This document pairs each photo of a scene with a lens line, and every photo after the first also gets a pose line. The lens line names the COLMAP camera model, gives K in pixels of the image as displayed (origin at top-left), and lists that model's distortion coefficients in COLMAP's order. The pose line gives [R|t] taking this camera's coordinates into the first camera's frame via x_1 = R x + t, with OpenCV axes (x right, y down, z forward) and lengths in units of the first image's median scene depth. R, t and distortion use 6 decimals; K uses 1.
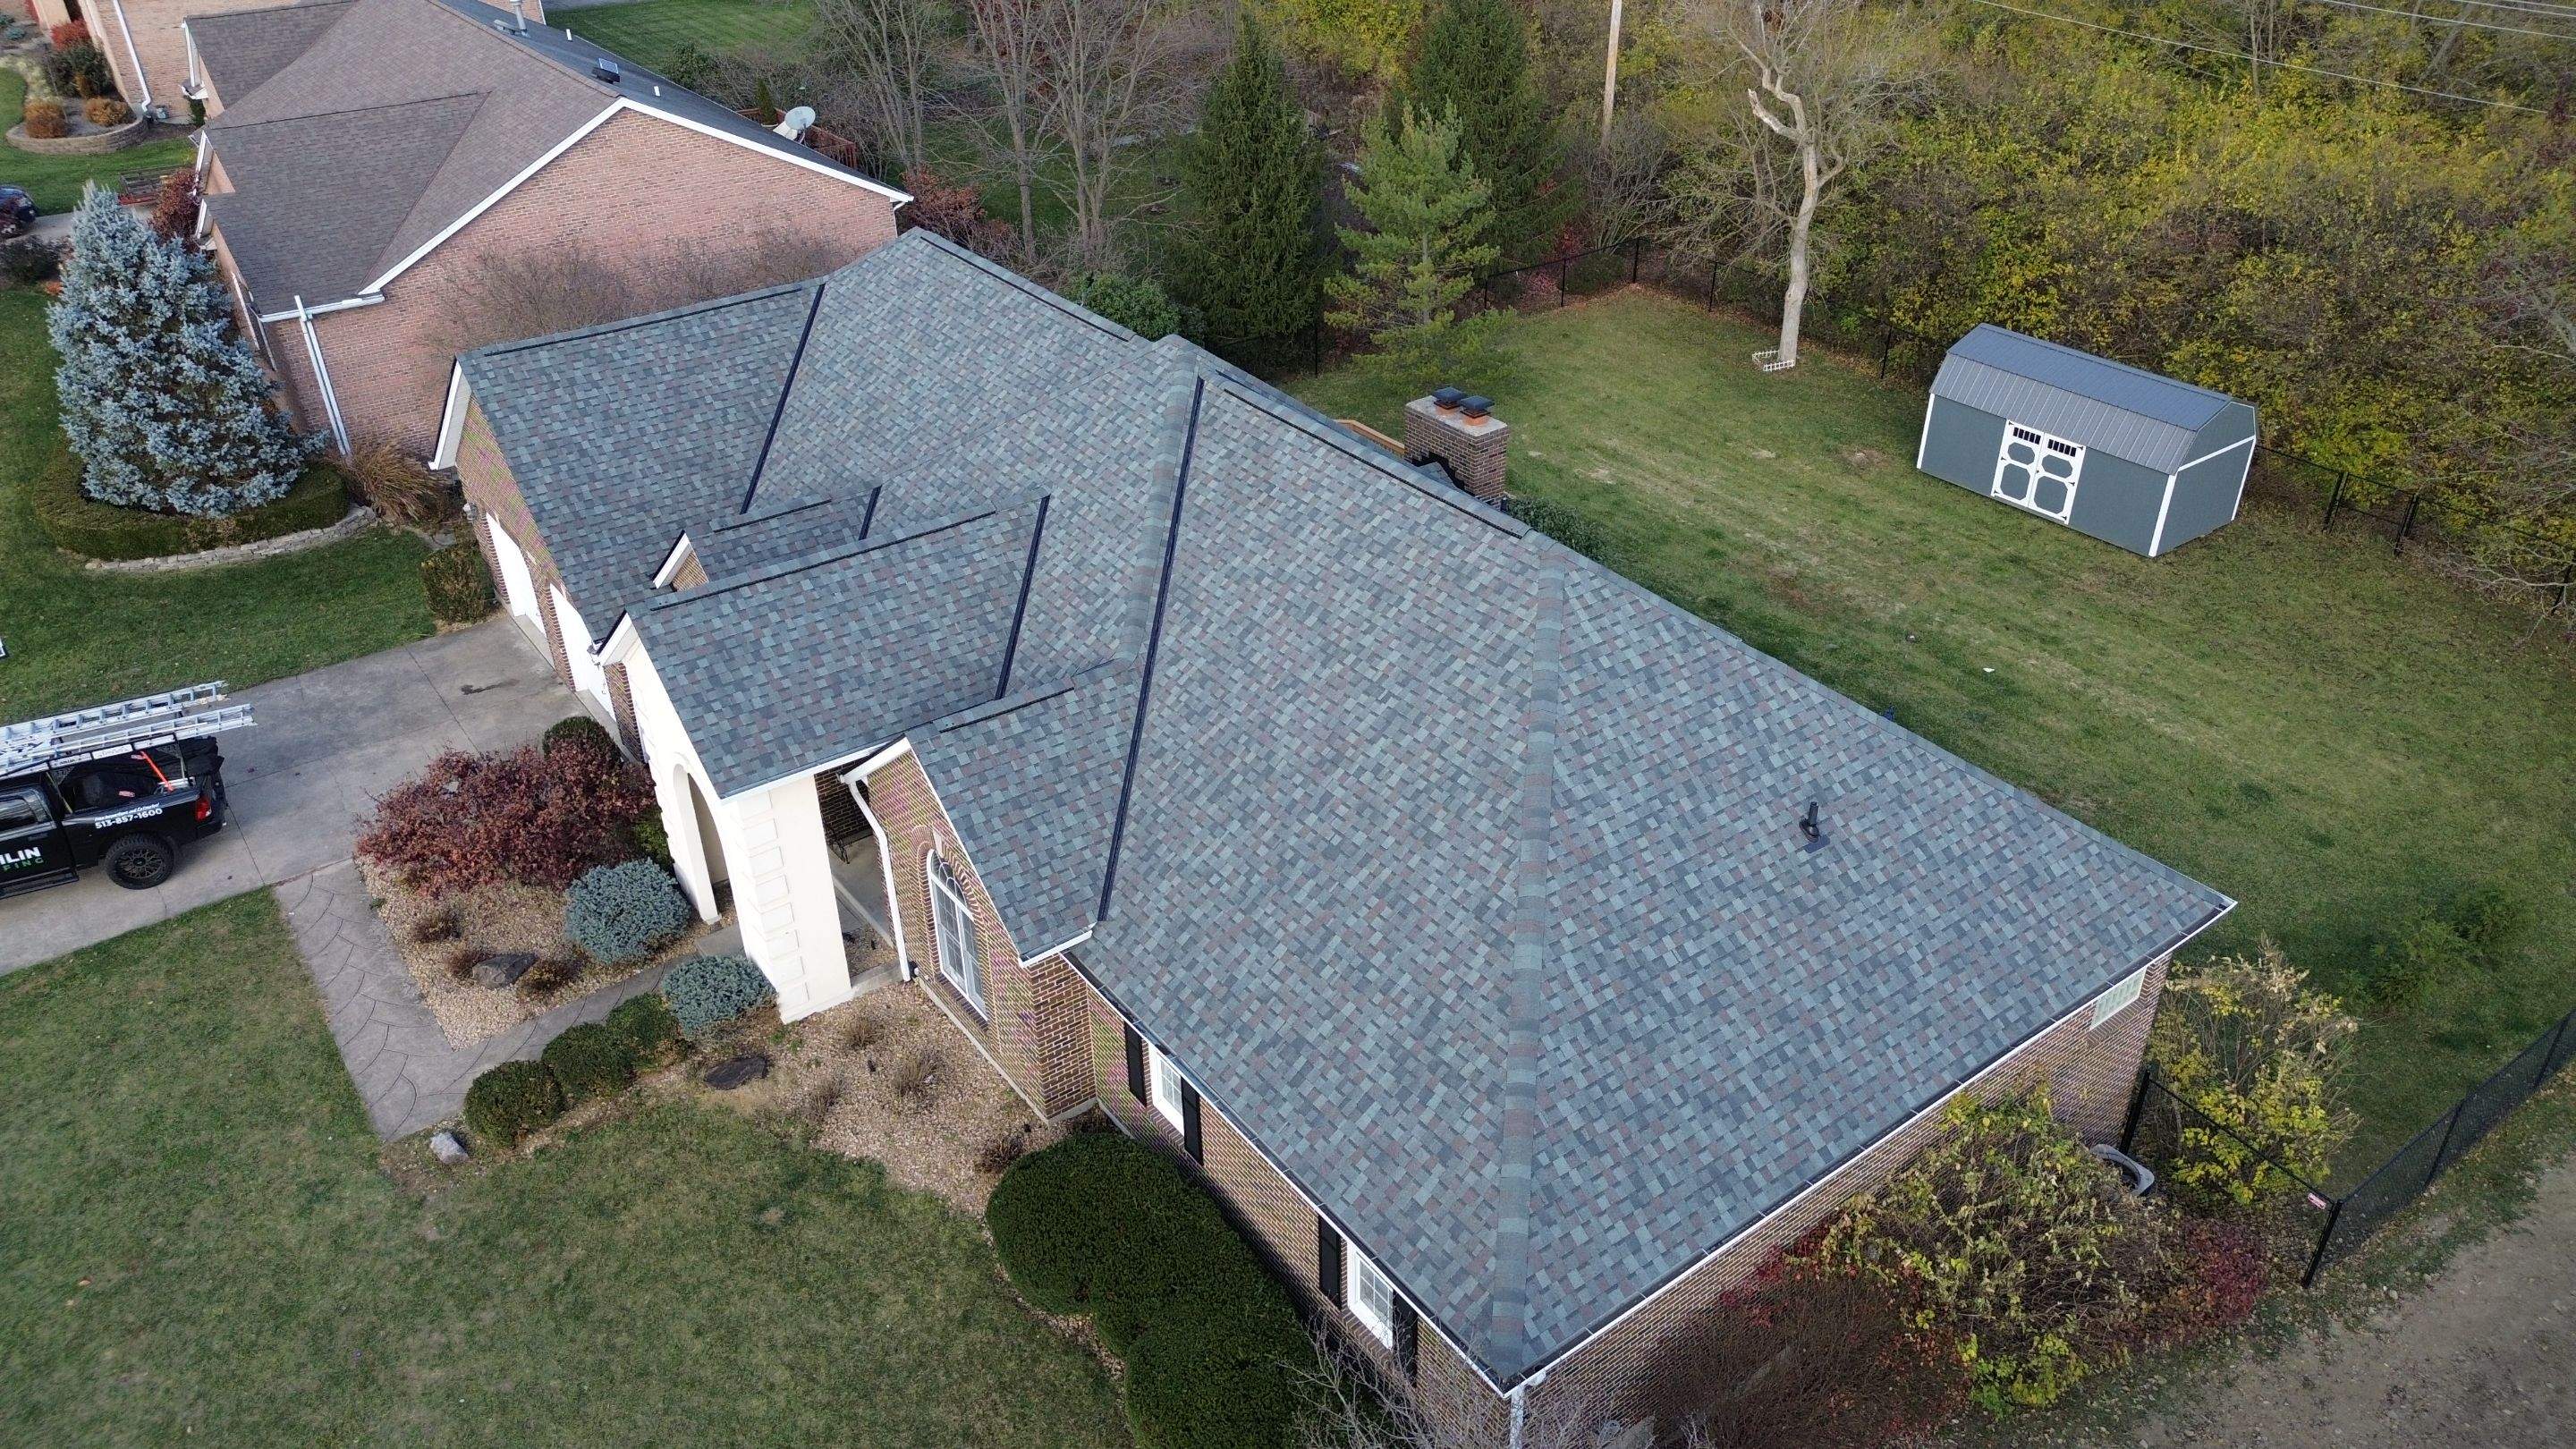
lens RADIAL K [[1808.3, 0, 1298.5], [0, 1808.3, 724.4], [0, 0, 1]] dist [0.088621, -0.091272]
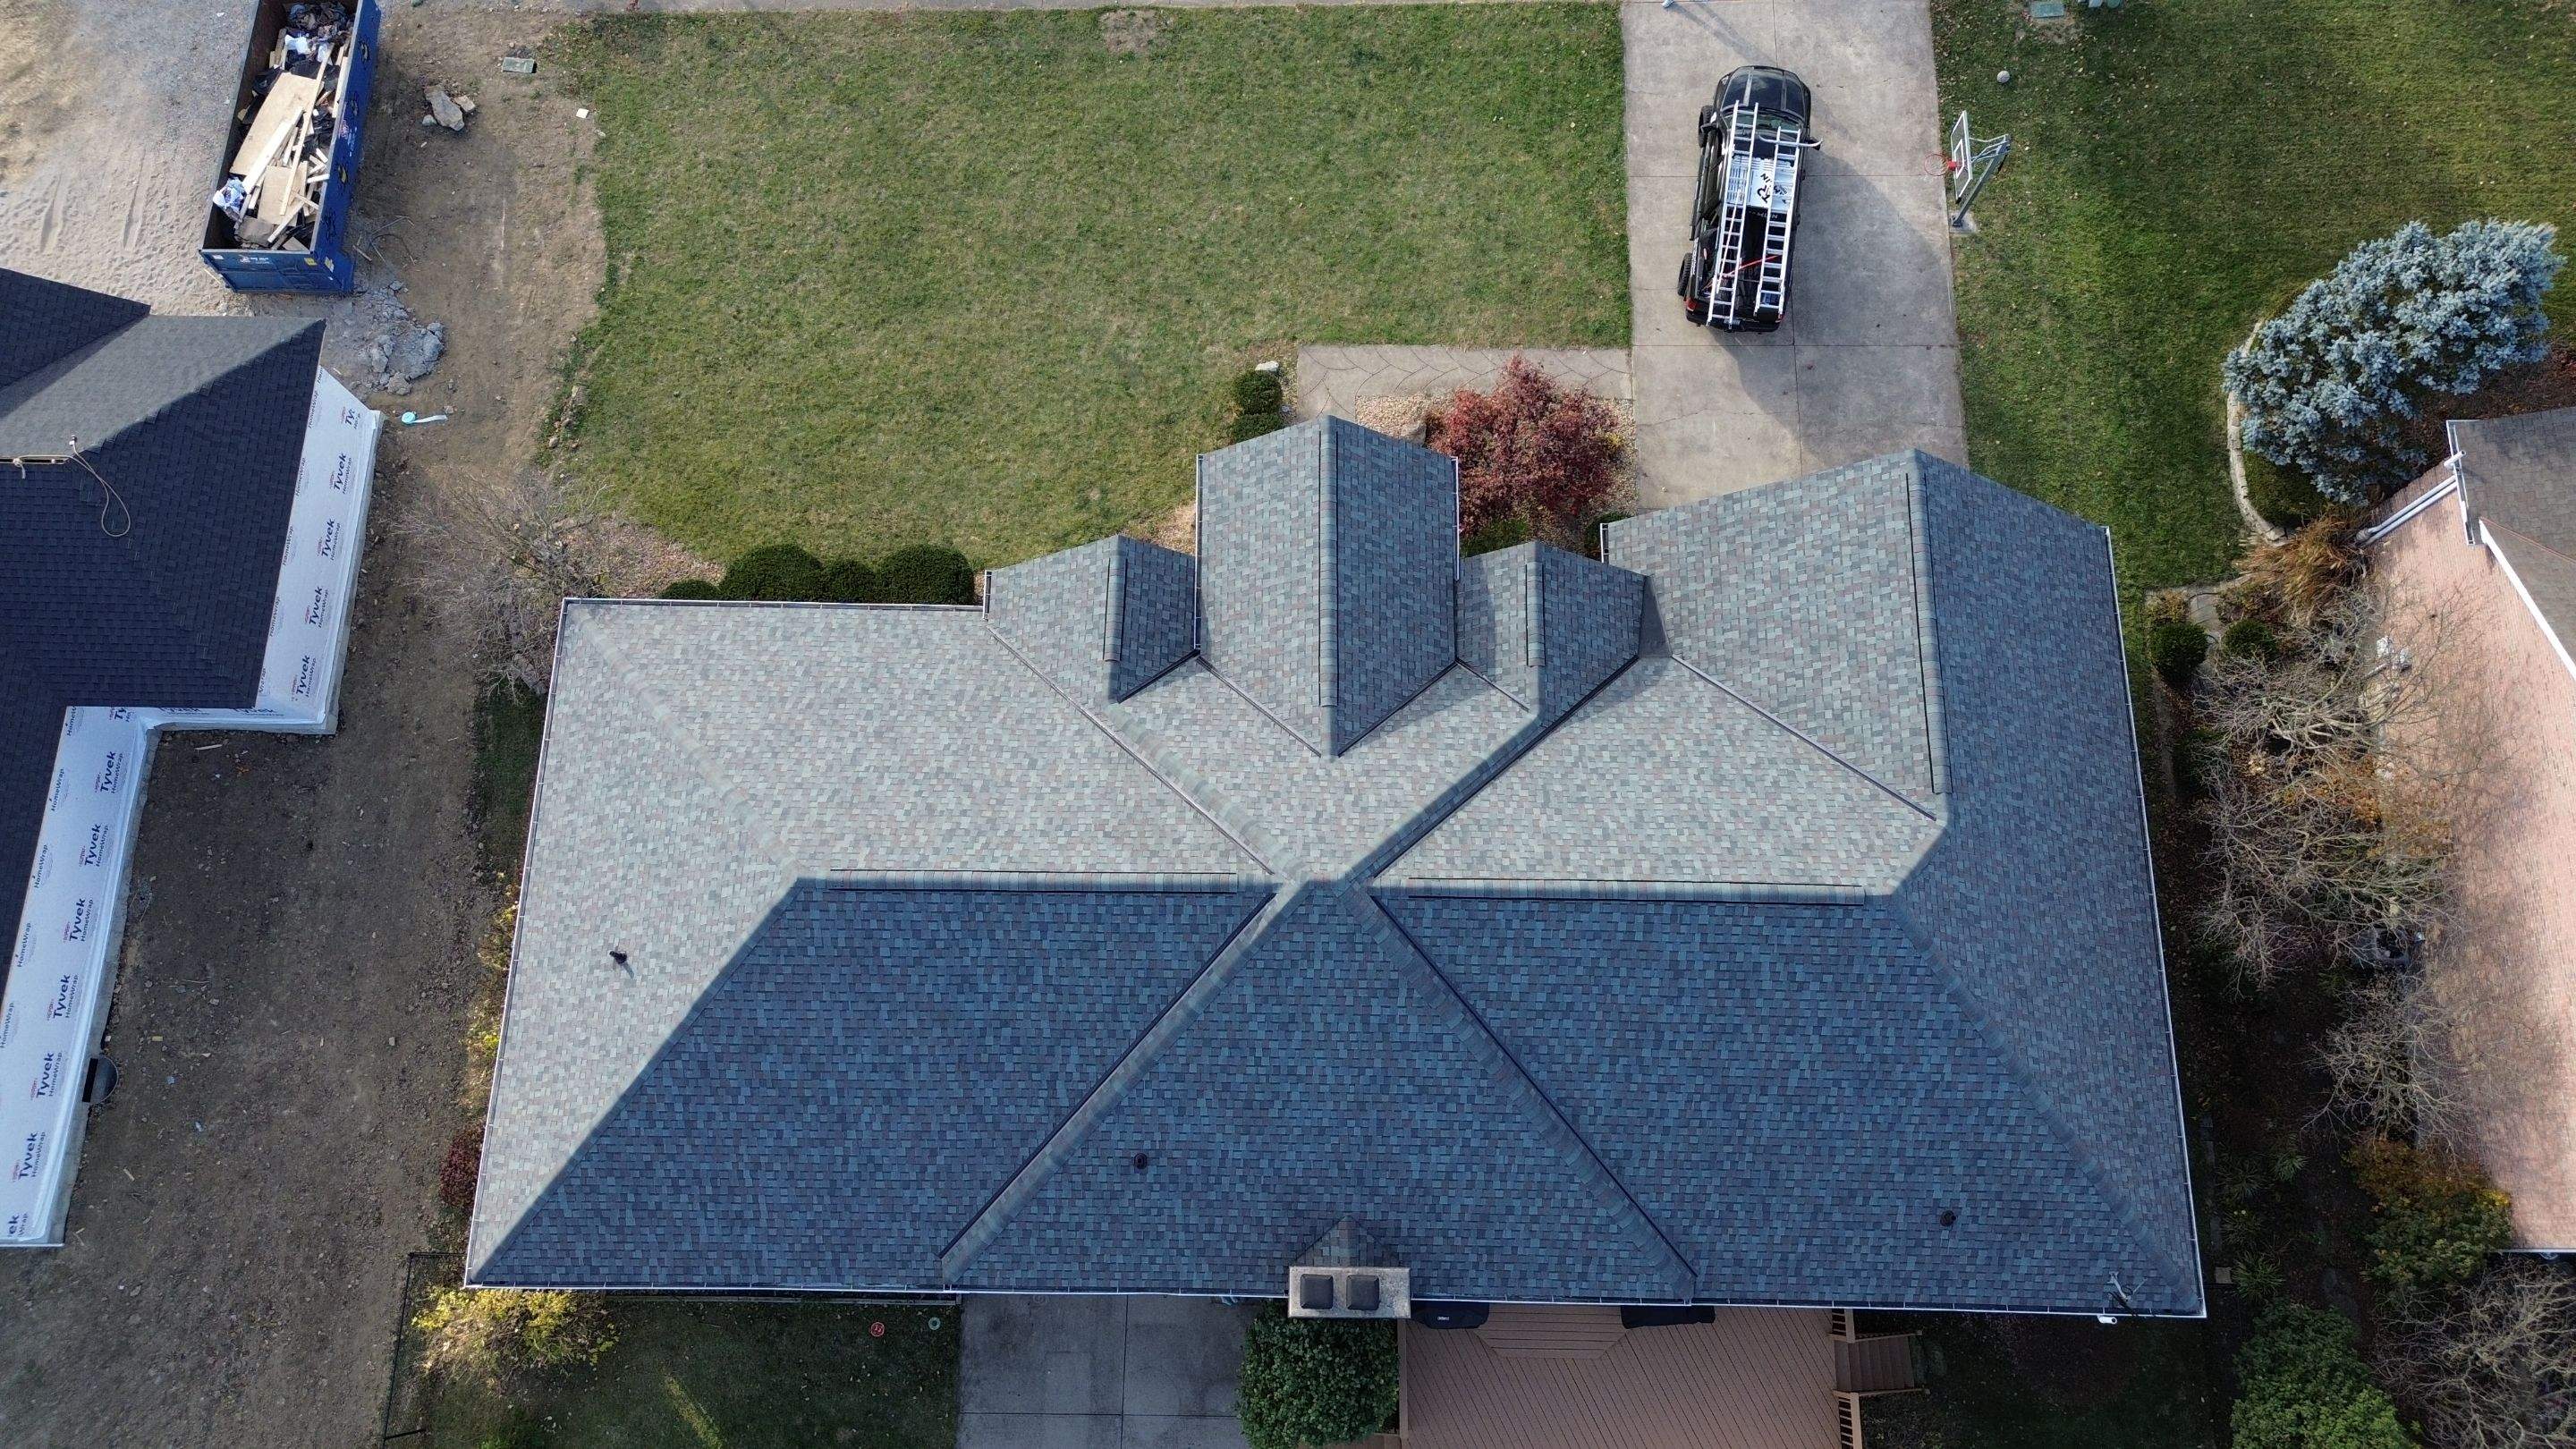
lens RADIAL K [[1808.3, 0, 1298.5], [0, 1808.3, 724.4], [0, 0, 1]] dist [0.088621, -0.091272]
pose [[-0.610216, 0.764746, -0.206883, 0.093289], [-0.404093, -0.075837, 0.911569, -1.209971], [0.681429, 0.639853, 0.355306, 0.609227]]
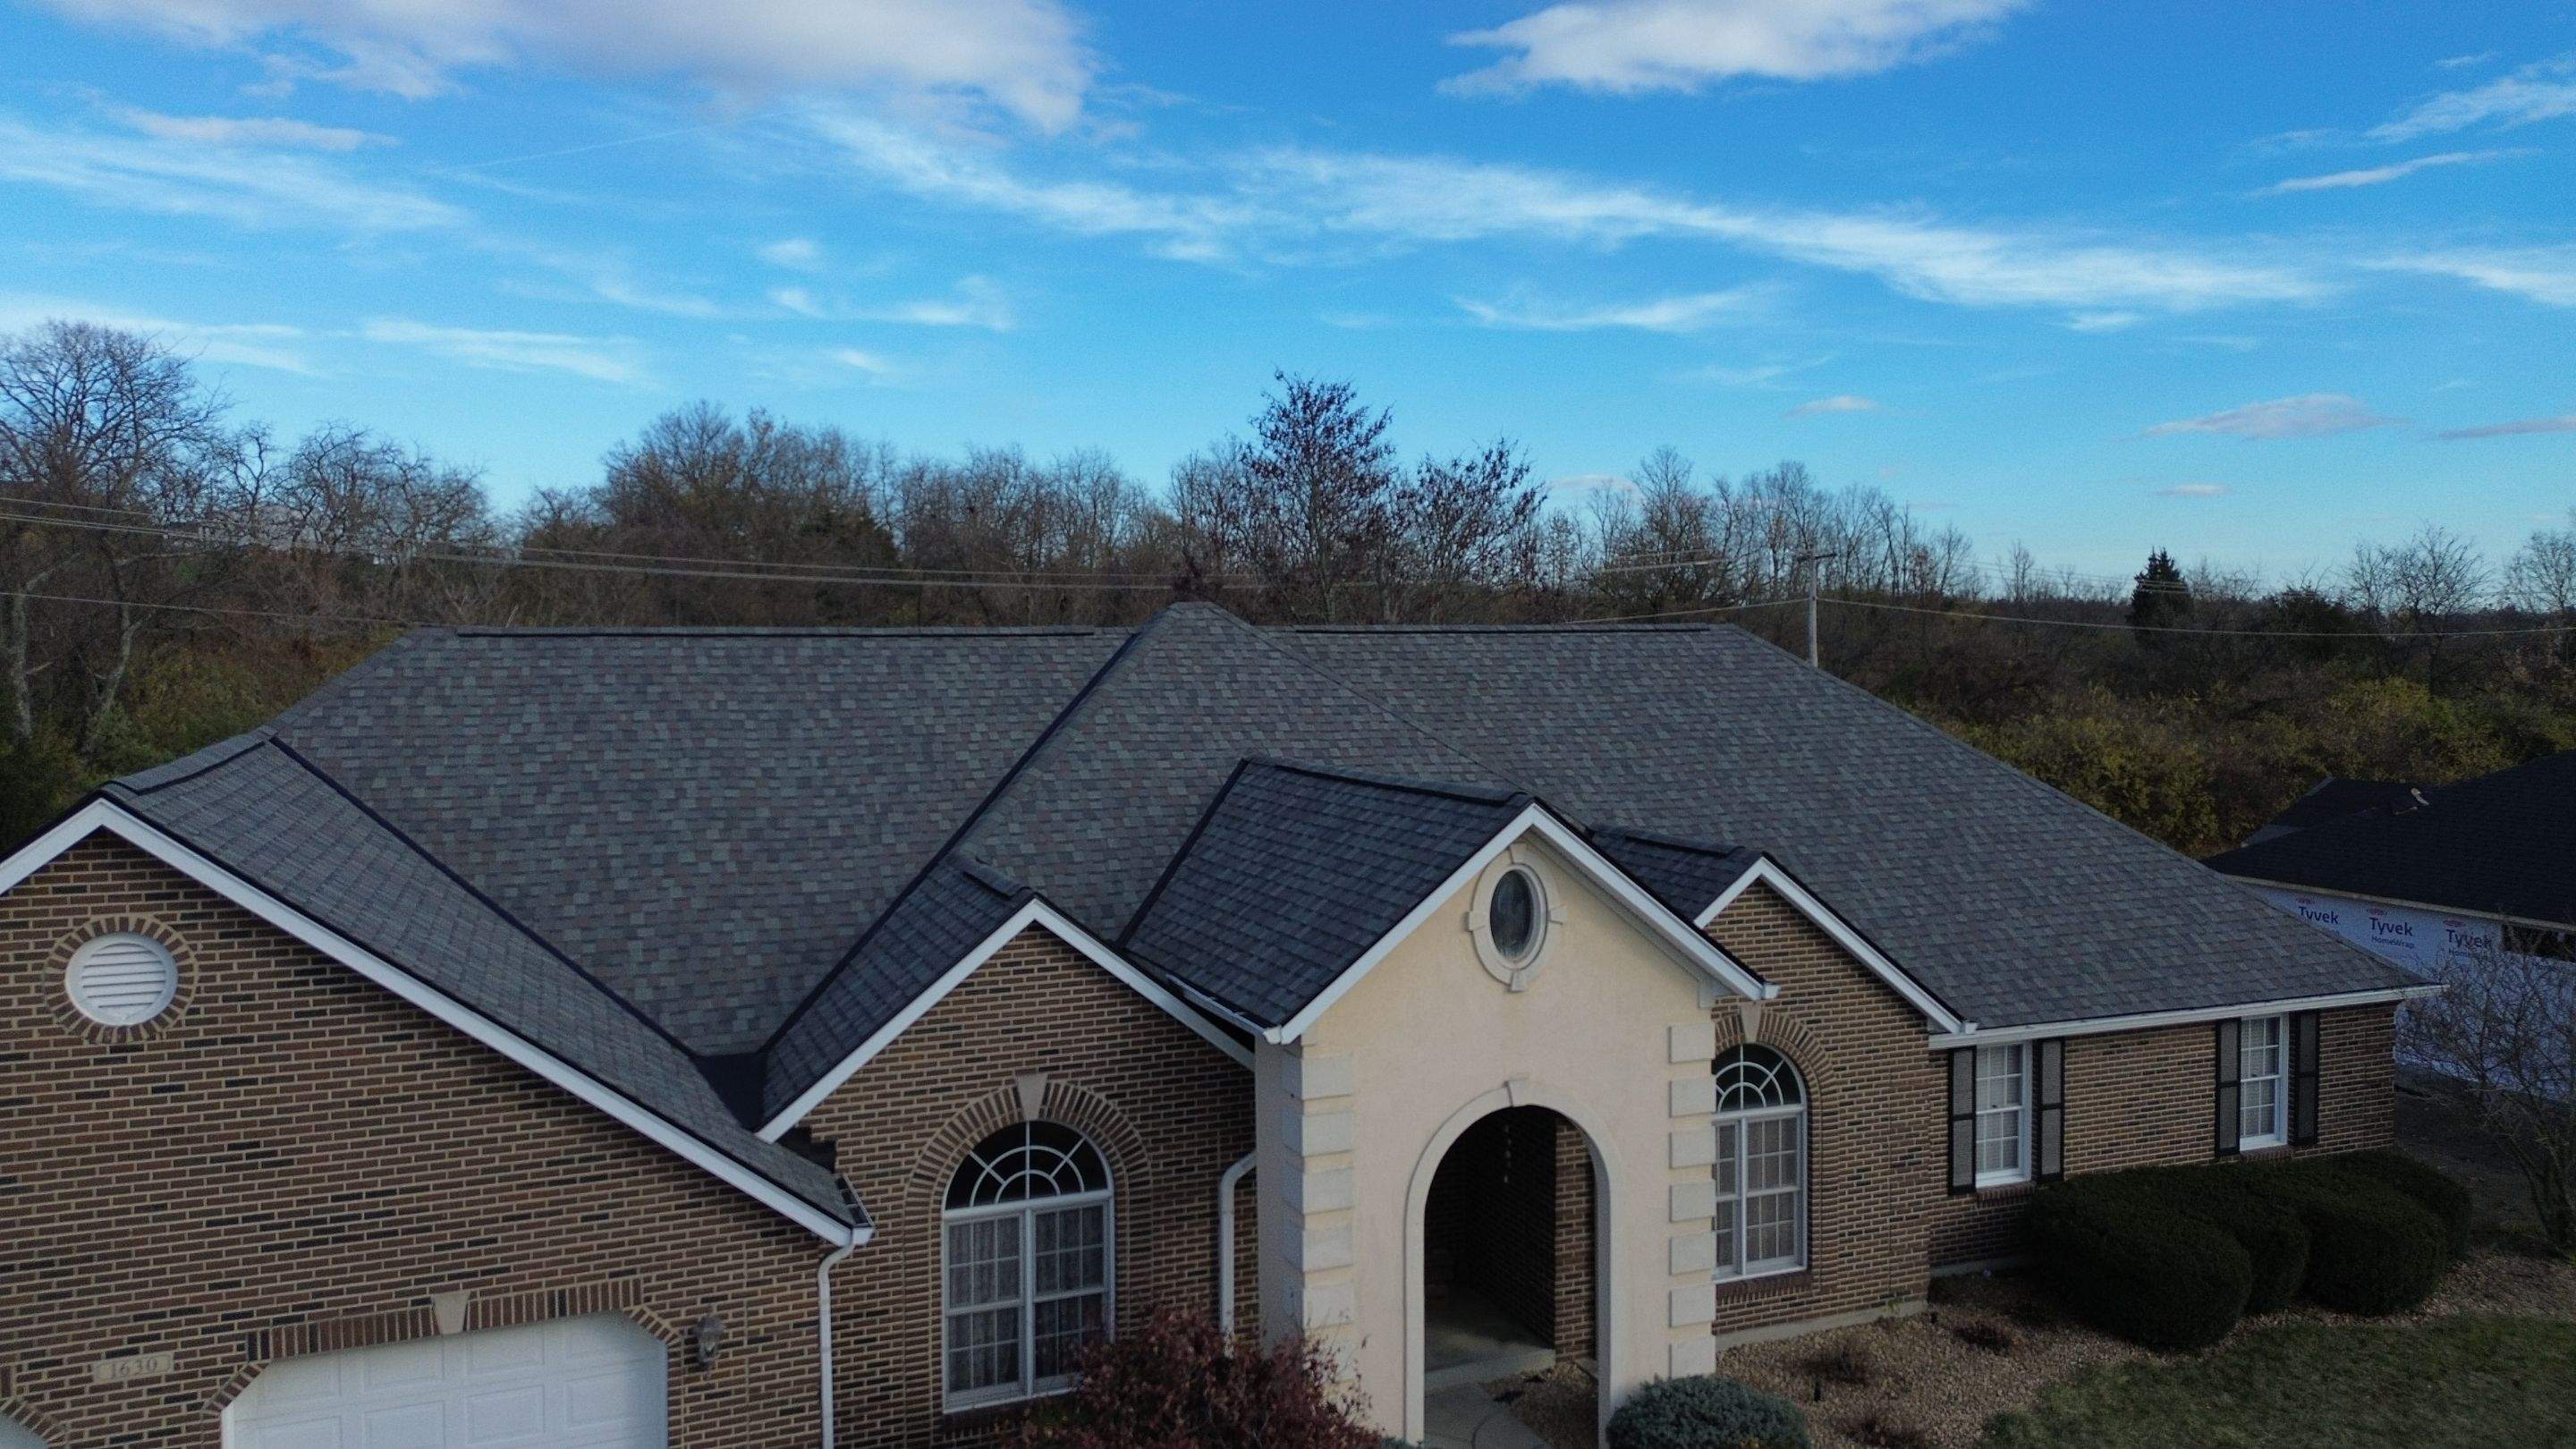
lens RADIAL K [[1796.4, 0, 1297.3], [0, 1796.4, 723.4], [0, 0, 1]] dist [0.096414, -0.096855]
pose [[0.251511, -0.037385, 0.967132, -0.922147], [0.504849, 0.857611, -0.098139, -0.061667], [-0.825754, 0.512939, 0.234572, 0.846771]]
